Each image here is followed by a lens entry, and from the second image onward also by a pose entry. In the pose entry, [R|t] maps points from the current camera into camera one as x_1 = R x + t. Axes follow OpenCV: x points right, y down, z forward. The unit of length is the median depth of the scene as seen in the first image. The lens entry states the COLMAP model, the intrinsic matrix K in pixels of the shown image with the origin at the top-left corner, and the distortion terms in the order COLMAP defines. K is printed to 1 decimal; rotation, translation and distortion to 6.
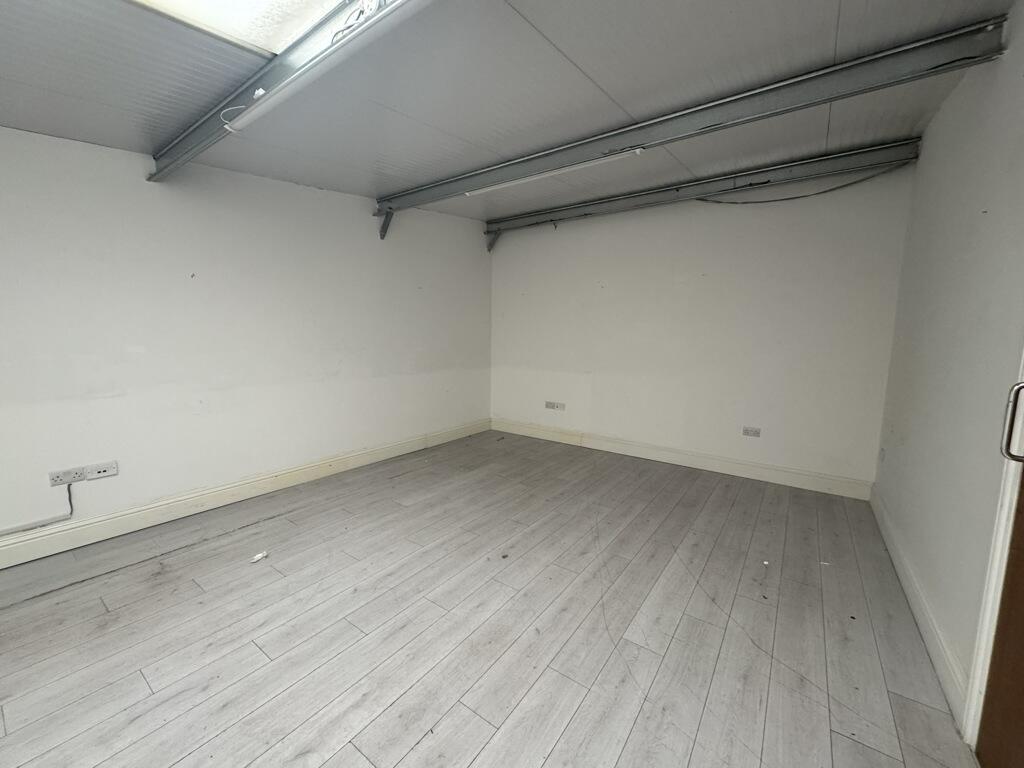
lens RADIAL K [[405.0, 0, 509.9], [0, 405.0, 385.1], [0, 0, 1]] dist [-0.000001, 0.000468]
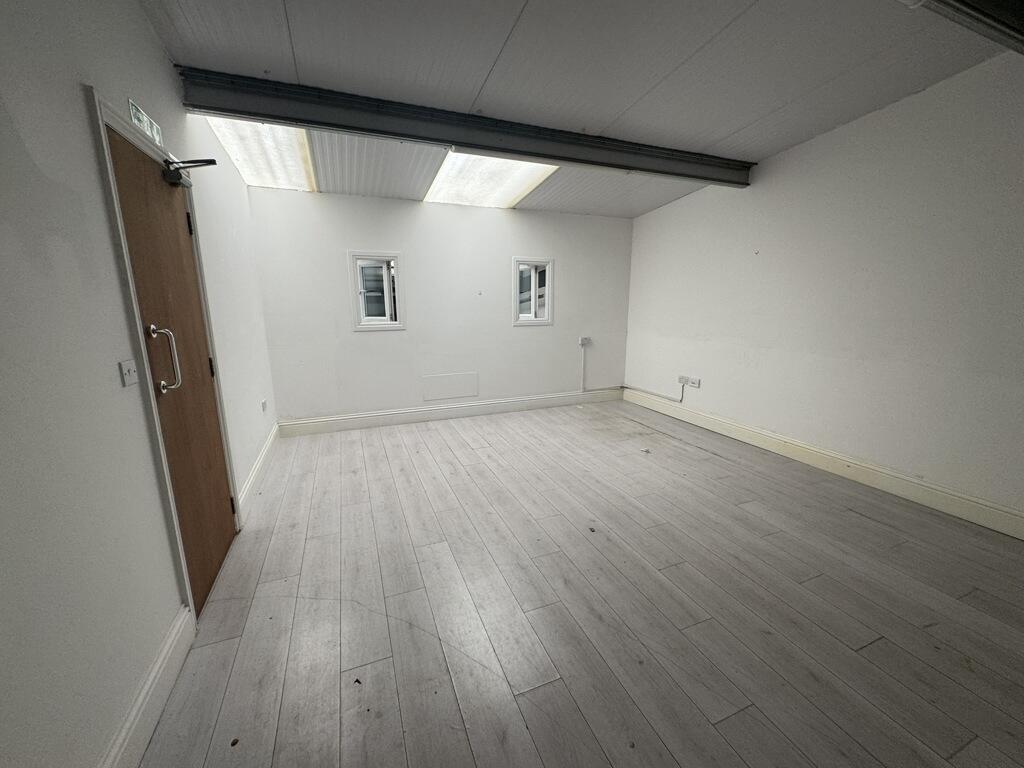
lens RADIAL K [[405.0, 0, 510.1], [0, 405.0, 383.4], [0, 0, 1]] dist [-0.000001, 0.000468]
pose [[-0.527577, 0.160337, -0.834239, 0.835828], [-0.106687, 0.961747, 0.252312, -0.134105], [0.842781, 0.222116, -0.490290, 1.224101]]
